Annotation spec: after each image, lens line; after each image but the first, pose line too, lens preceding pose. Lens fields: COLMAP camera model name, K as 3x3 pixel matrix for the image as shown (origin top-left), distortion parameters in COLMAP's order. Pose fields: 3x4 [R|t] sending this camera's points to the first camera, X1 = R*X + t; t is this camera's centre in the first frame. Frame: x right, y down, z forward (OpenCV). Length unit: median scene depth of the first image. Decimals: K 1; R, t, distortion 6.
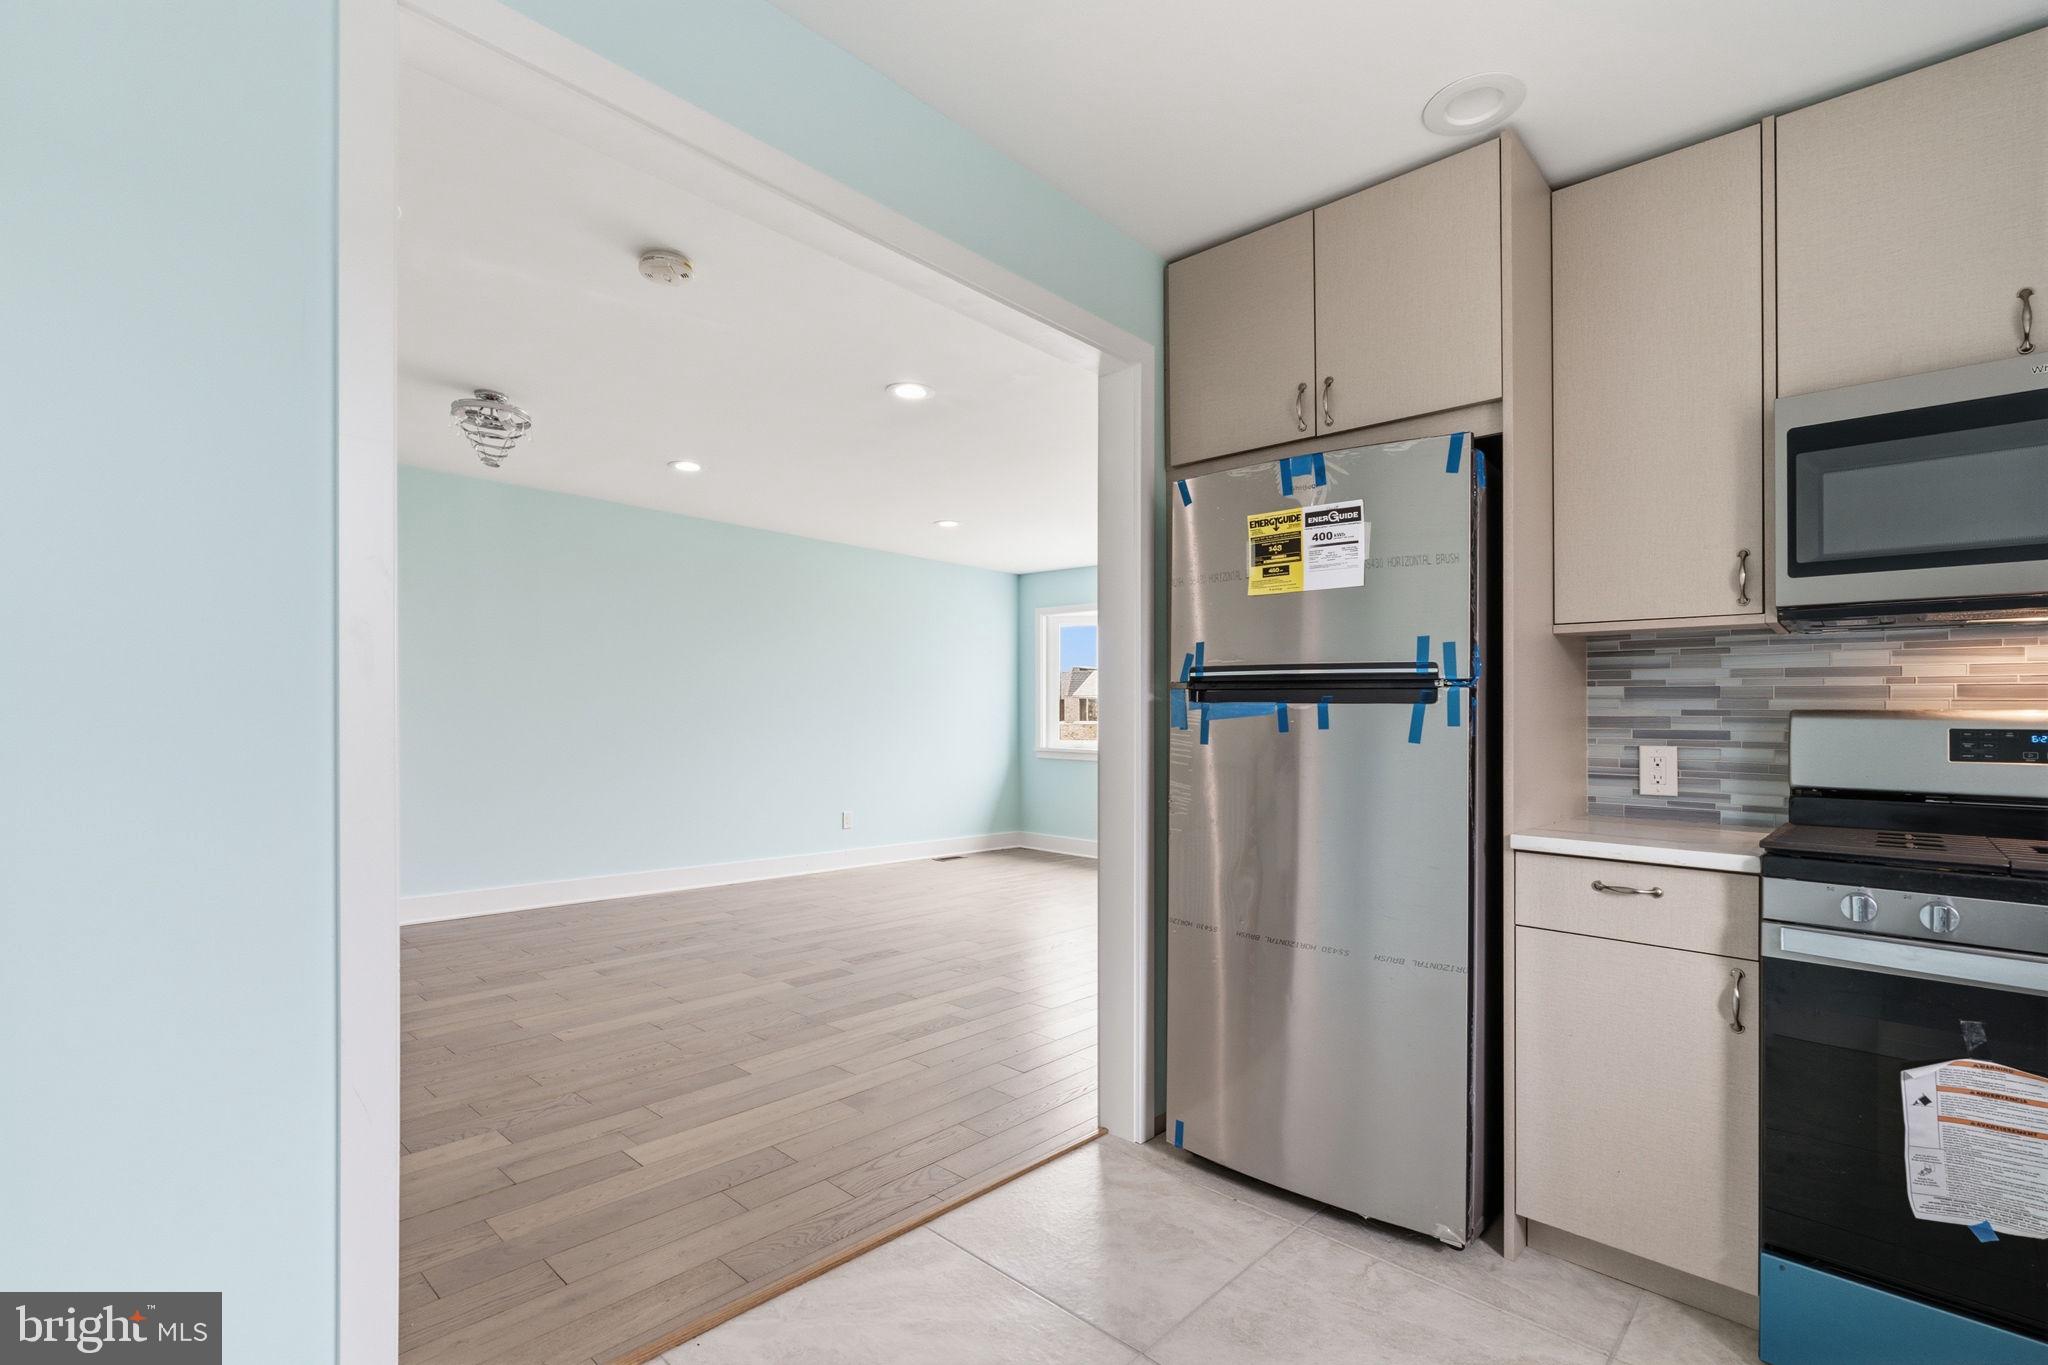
lens RADIAL K [[940.7, 0, 1024.0], [0, 940.7, 682.5], [0, 0, 1]] dist [-0.002089, -0.000347]
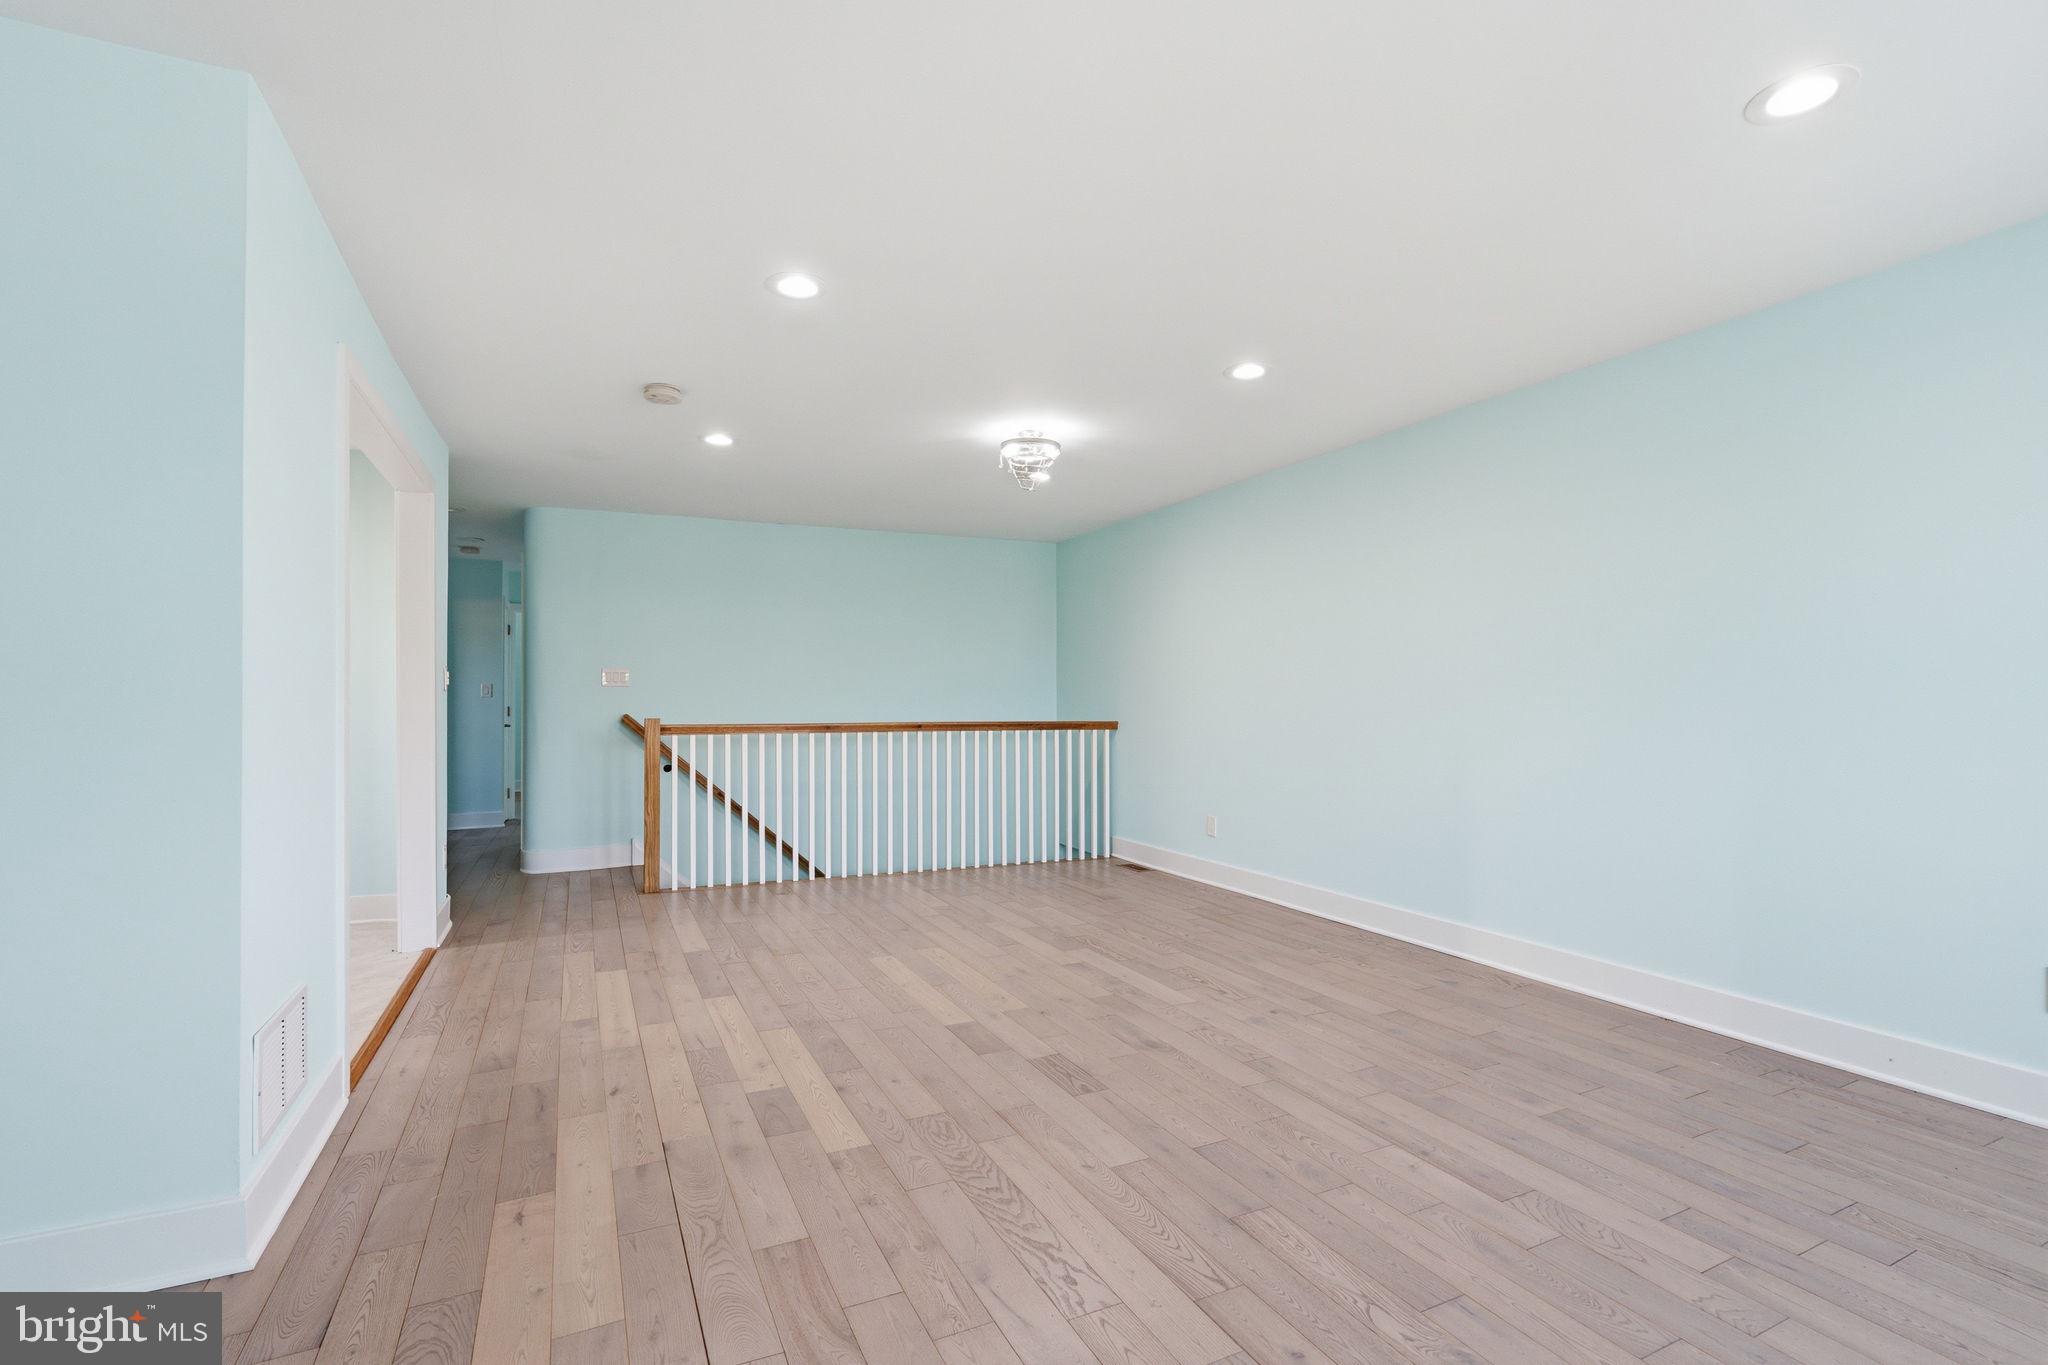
lens RADIAL K [[929.1, 0, 1027.0], [0, 929.1, 698.6], [0, 0, 1]] dist [-0.003801, 0.000781]
pose [[-0.372612, -0.021270, -0.927744, 0.793643], [0.031118, 0.998889, -0.035399, 0.104228], [0.927465, -0.042059, -0.371536, 2.196010]]
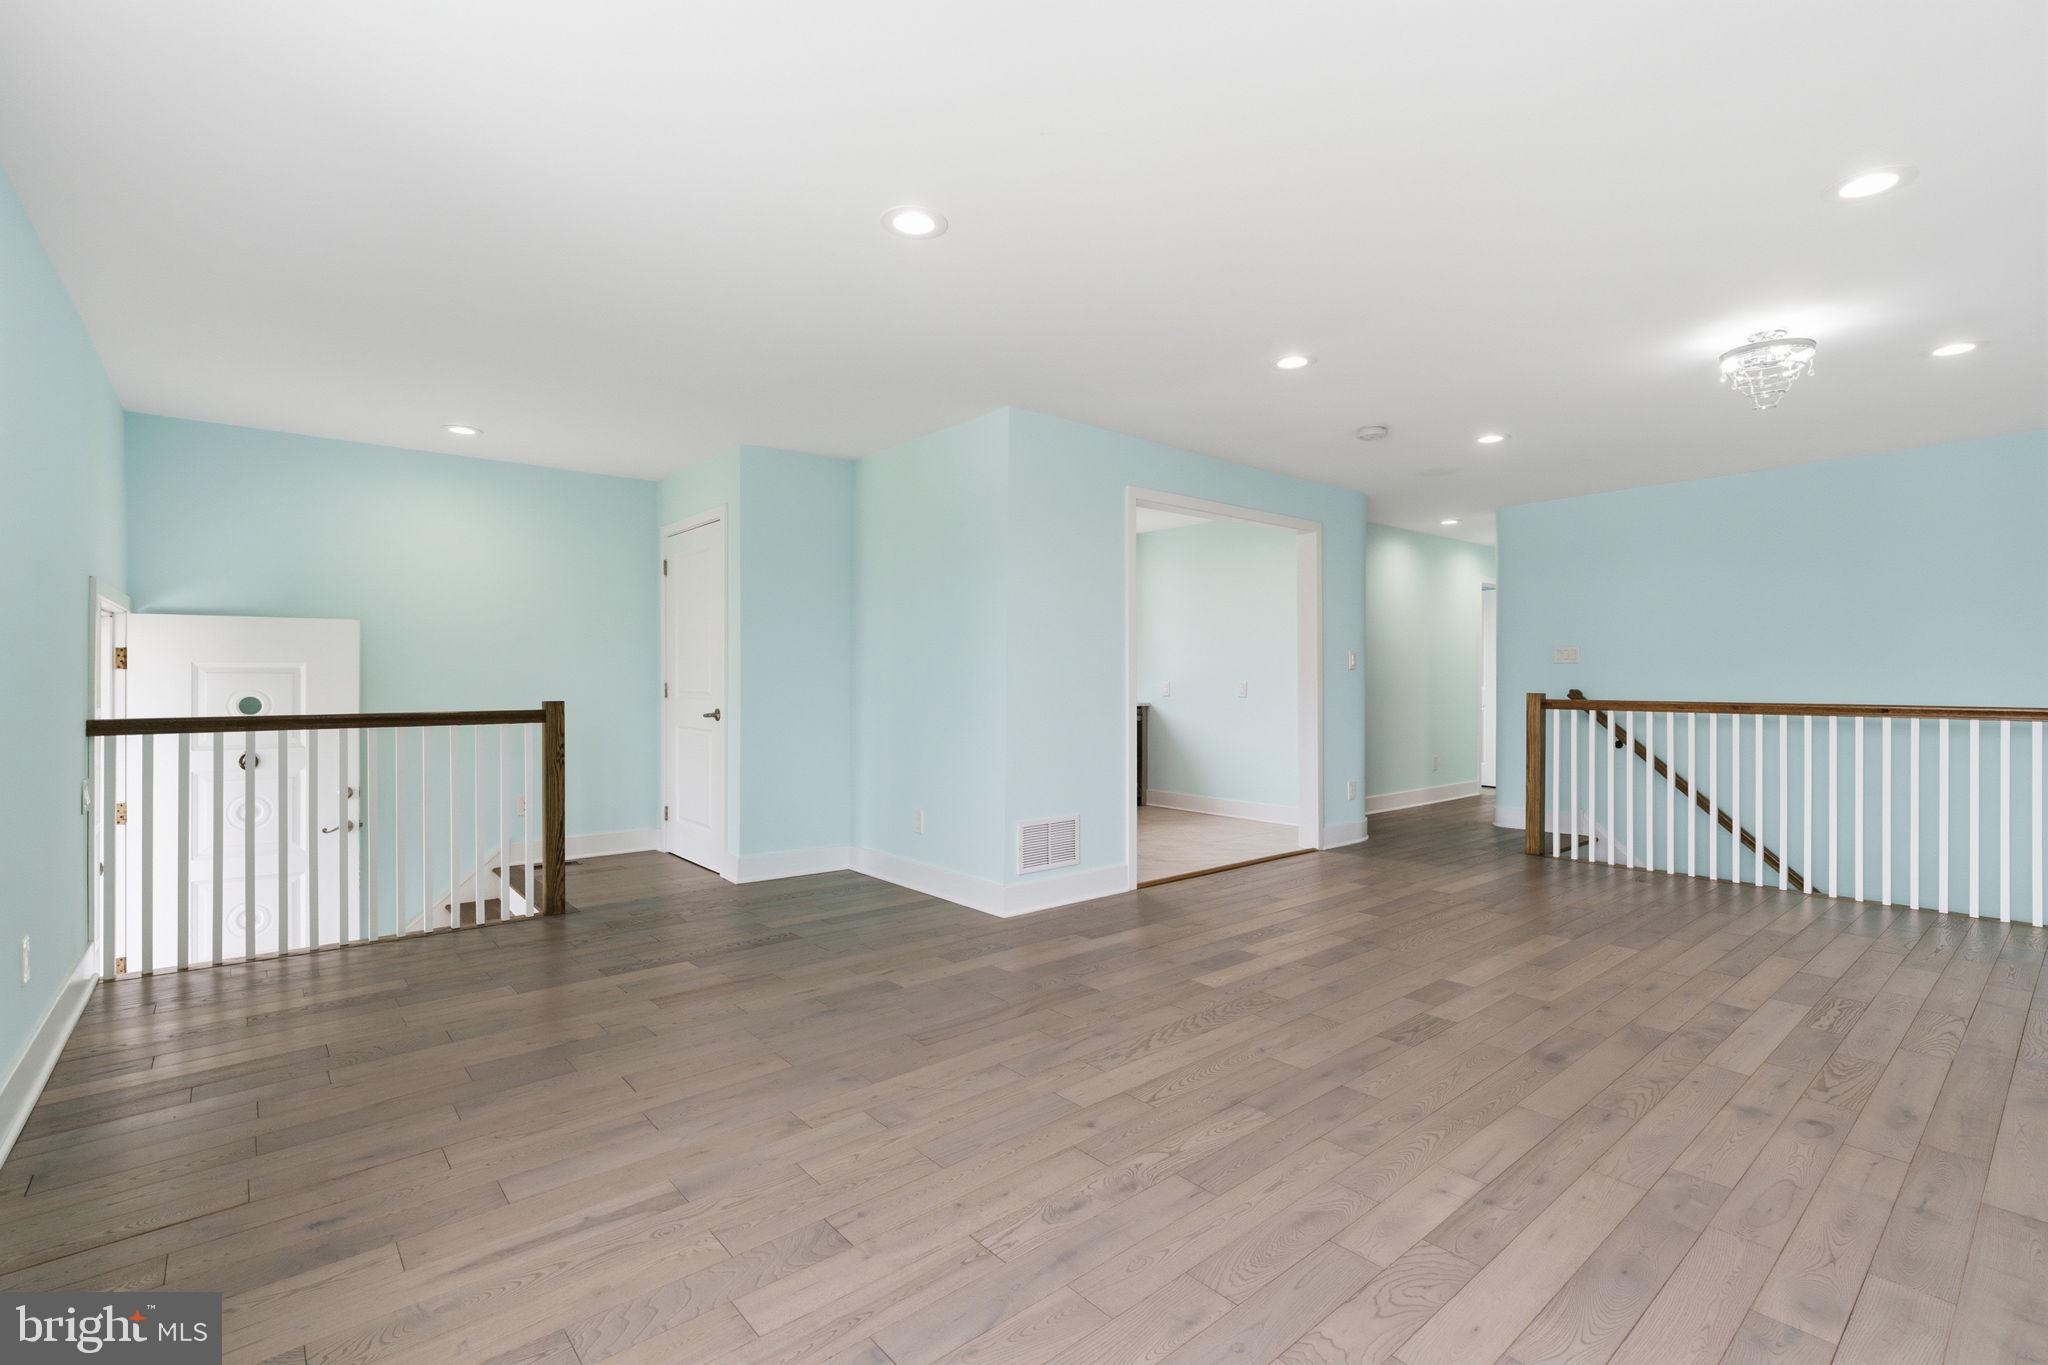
lens RADIAL K [[930.3, 0, 1023.1], [0, 930.3, 712.8], [0, 0, 1]] dist [-0.002954, 0.000118]
pose [[-0.990513, -0.024400, 0.135238, 0.063900], [-0.024679, 0.999695, -0.000385, 0.129243], [-0.135188, -0.003719, -0.990813, 3.056562]]
